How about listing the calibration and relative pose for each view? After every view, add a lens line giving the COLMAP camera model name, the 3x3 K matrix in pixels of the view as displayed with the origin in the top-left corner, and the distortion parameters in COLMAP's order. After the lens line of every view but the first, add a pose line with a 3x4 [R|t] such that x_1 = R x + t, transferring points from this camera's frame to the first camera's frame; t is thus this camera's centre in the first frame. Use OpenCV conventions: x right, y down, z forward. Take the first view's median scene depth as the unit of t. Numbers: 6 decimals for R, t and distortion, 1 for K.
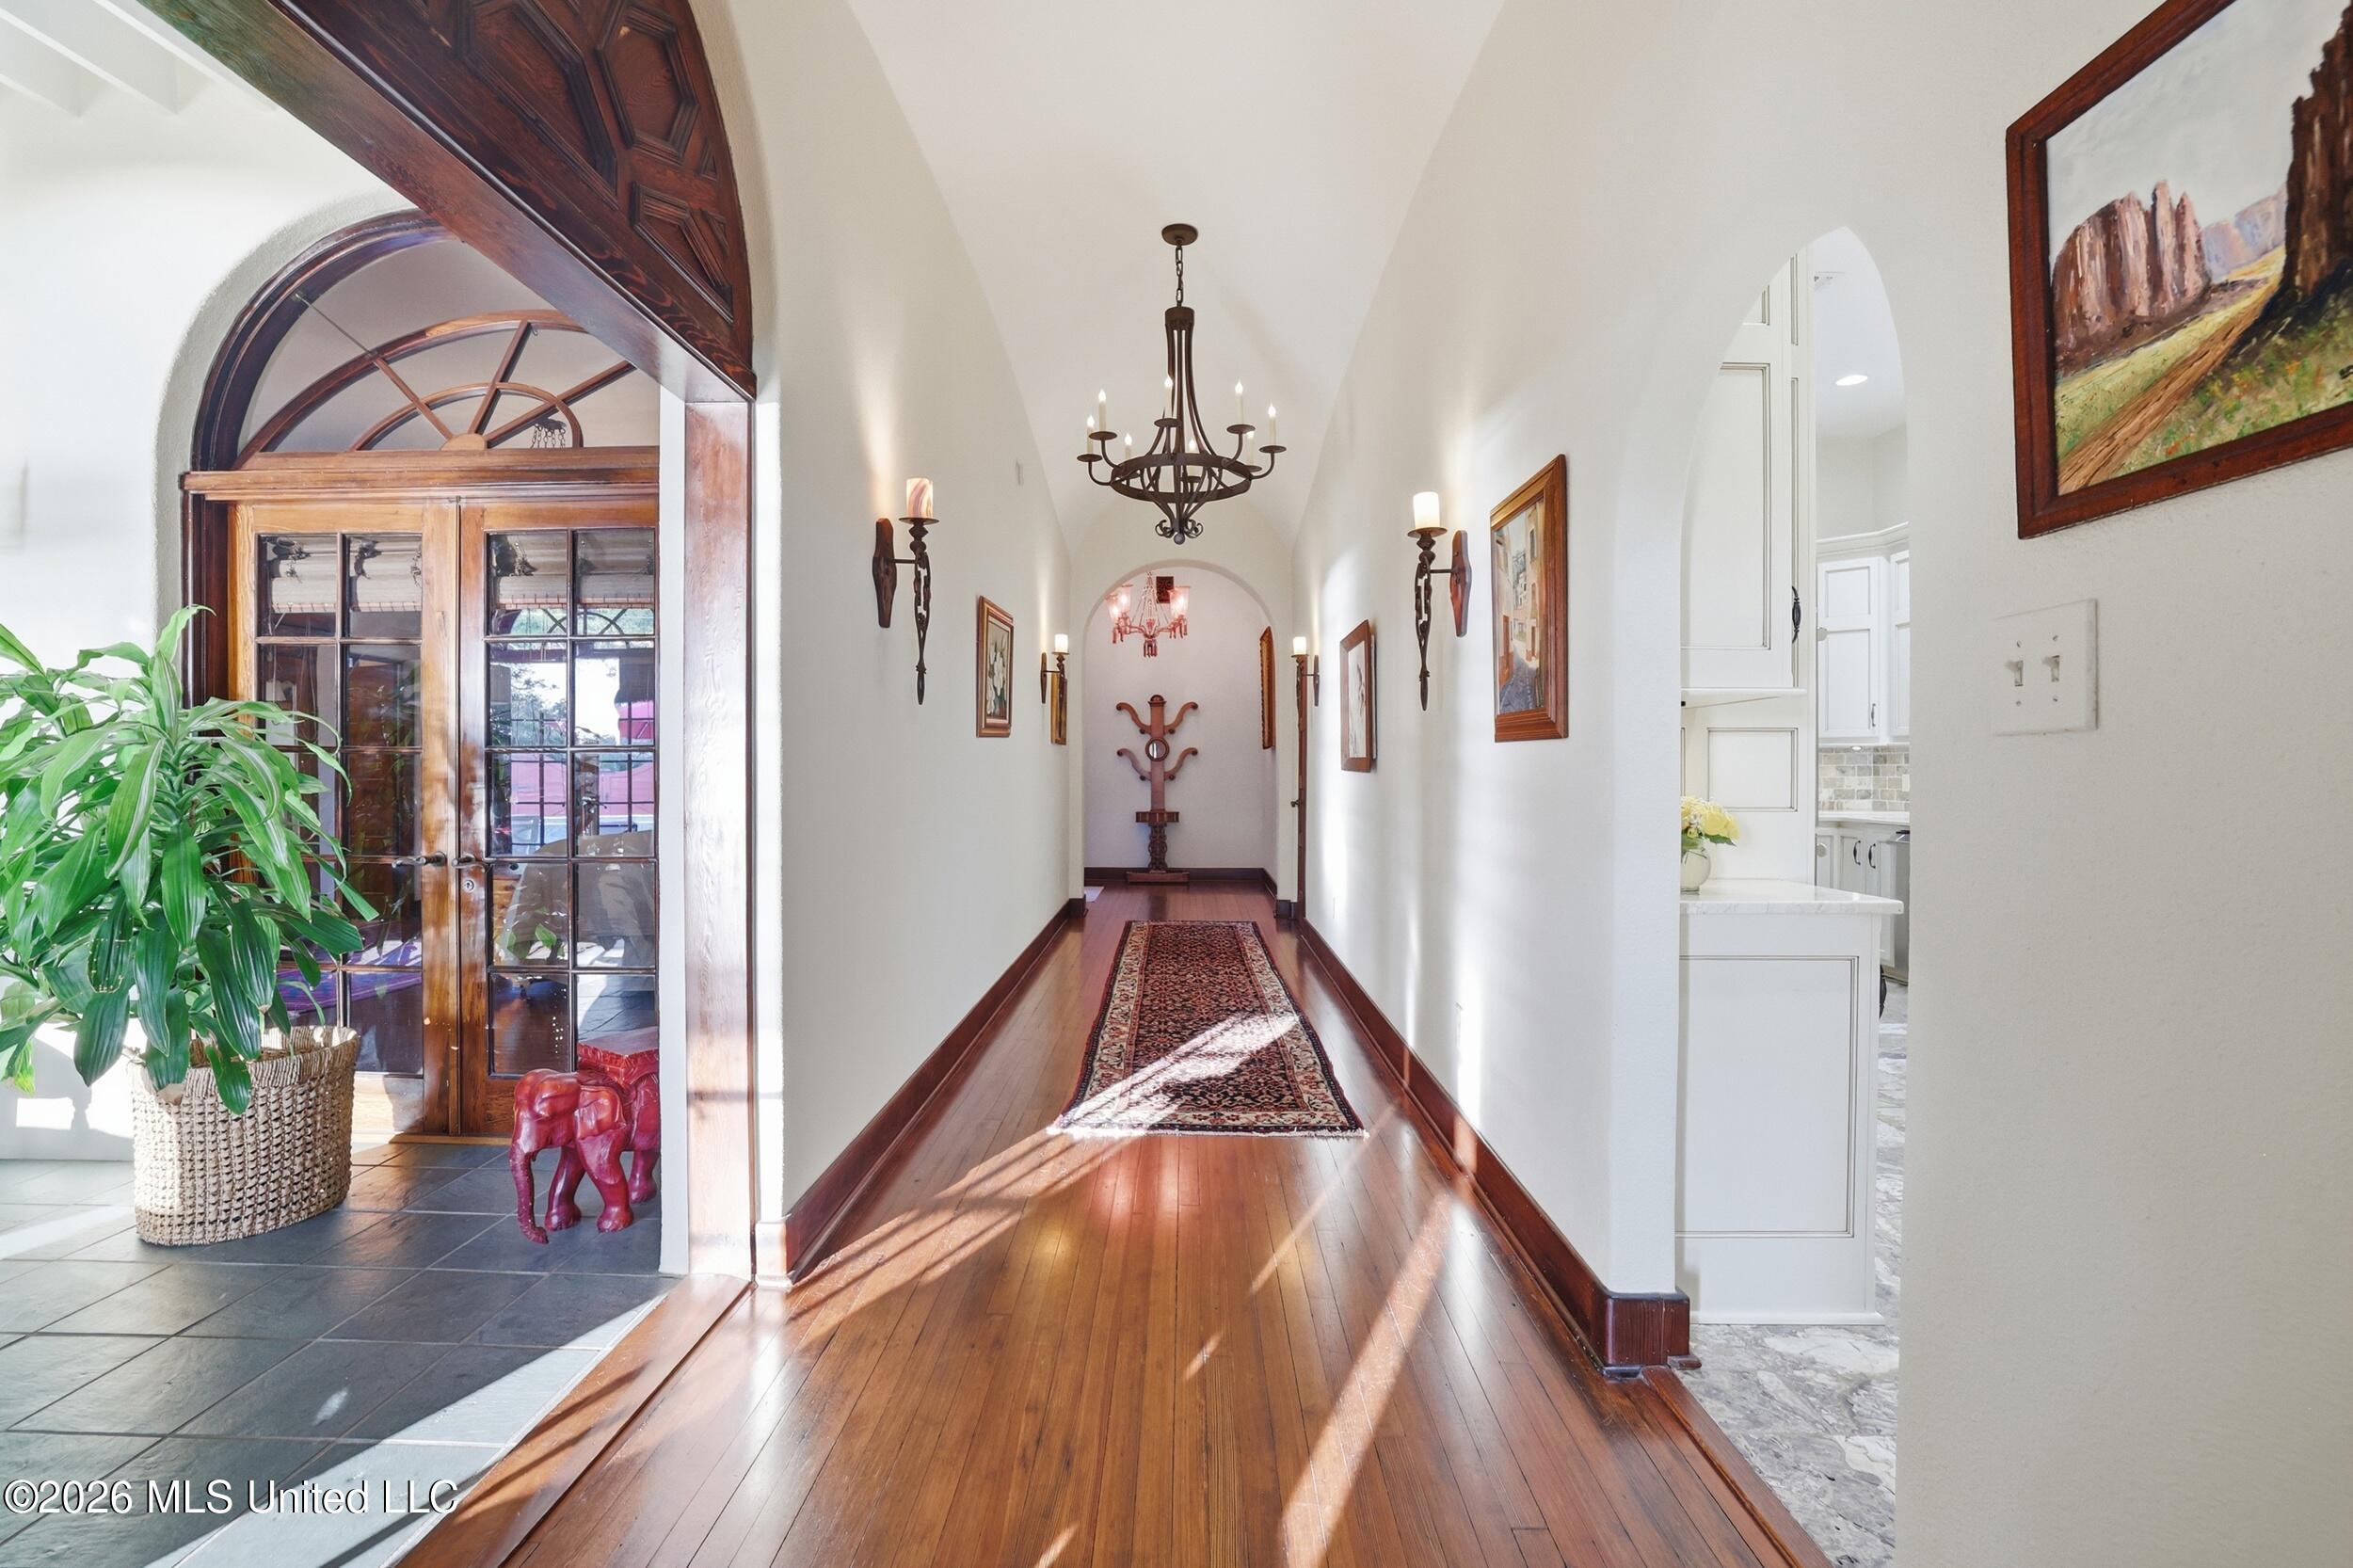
lens RADIAL K [[1024.8, 0, 1167.6], [0, 1024.8, 775.9], [0, 0, 1]] dist [-0.040115, 0.012861]
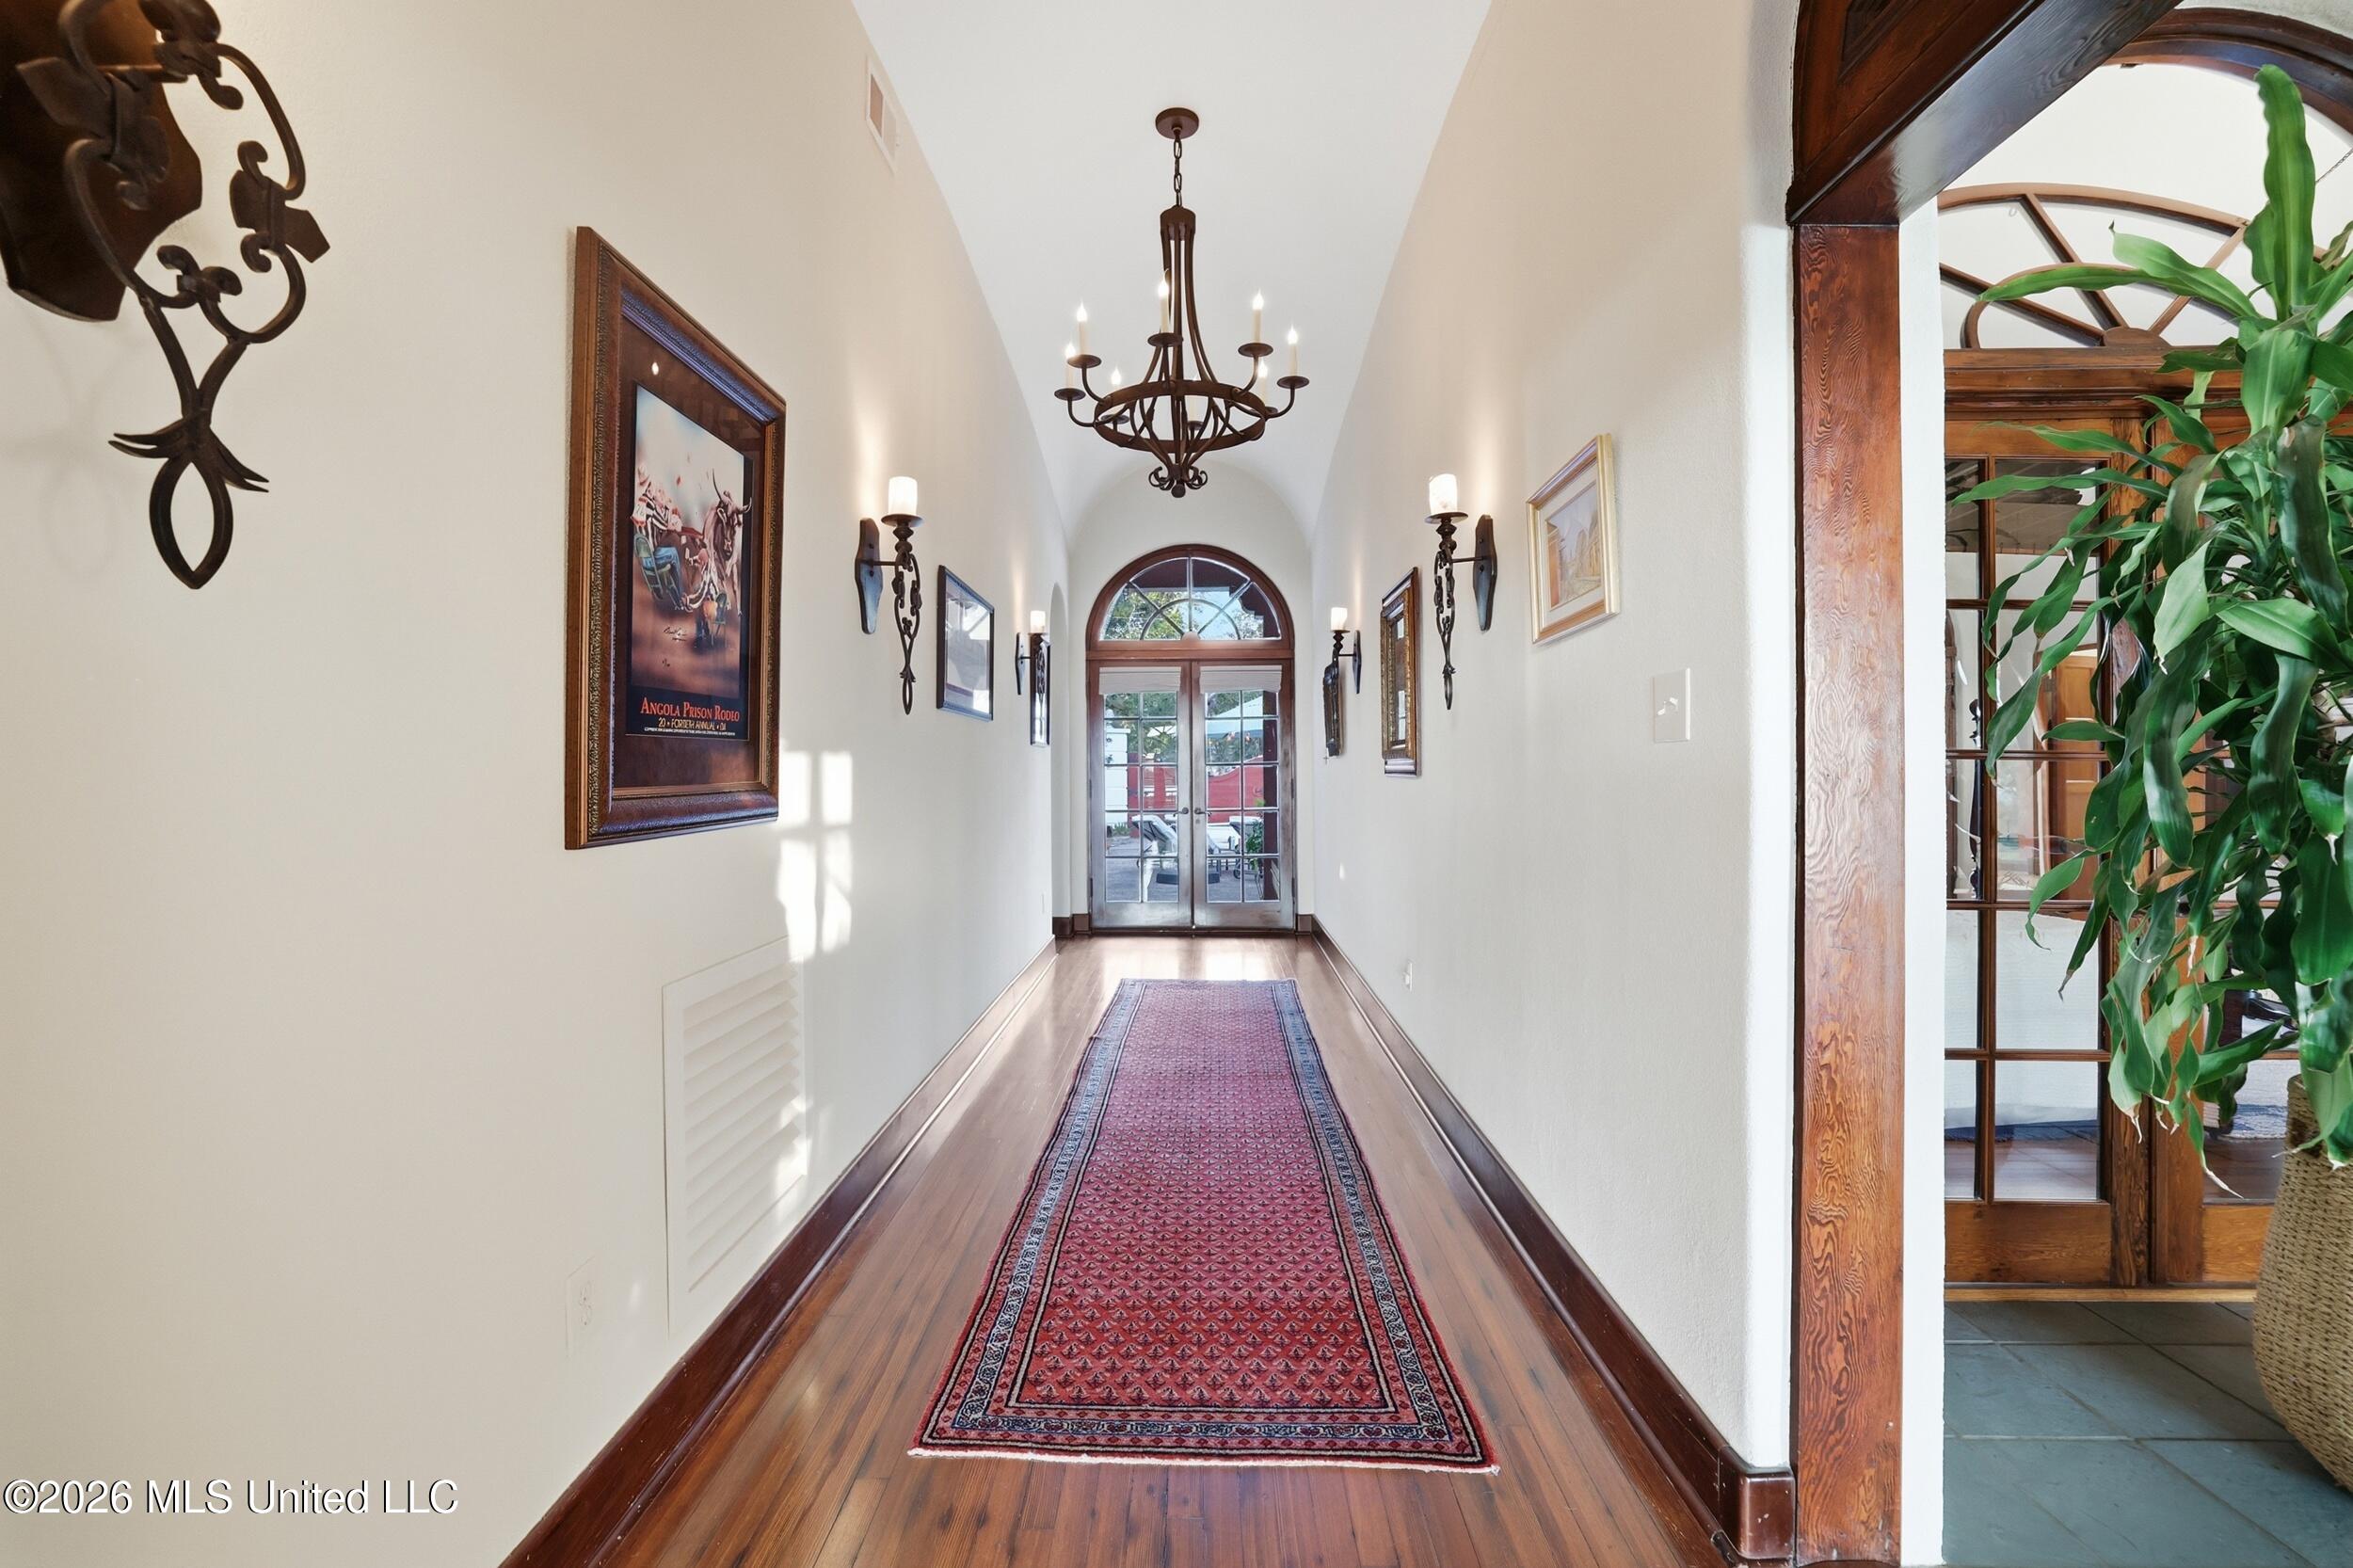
lens RADIAL K [[1024.8, 0, 1167.6], [0, 1024.8, 775.9], [0, 0, 1]] dist [-0.040115, 0.012861]
pose [[0.999993, -0.002808, 0.002590, 0.000061], [0.002838, 0.999927, -0.011734, 0.005391], [-0.002557, 0.011742, 0.999928, 0.183581]]
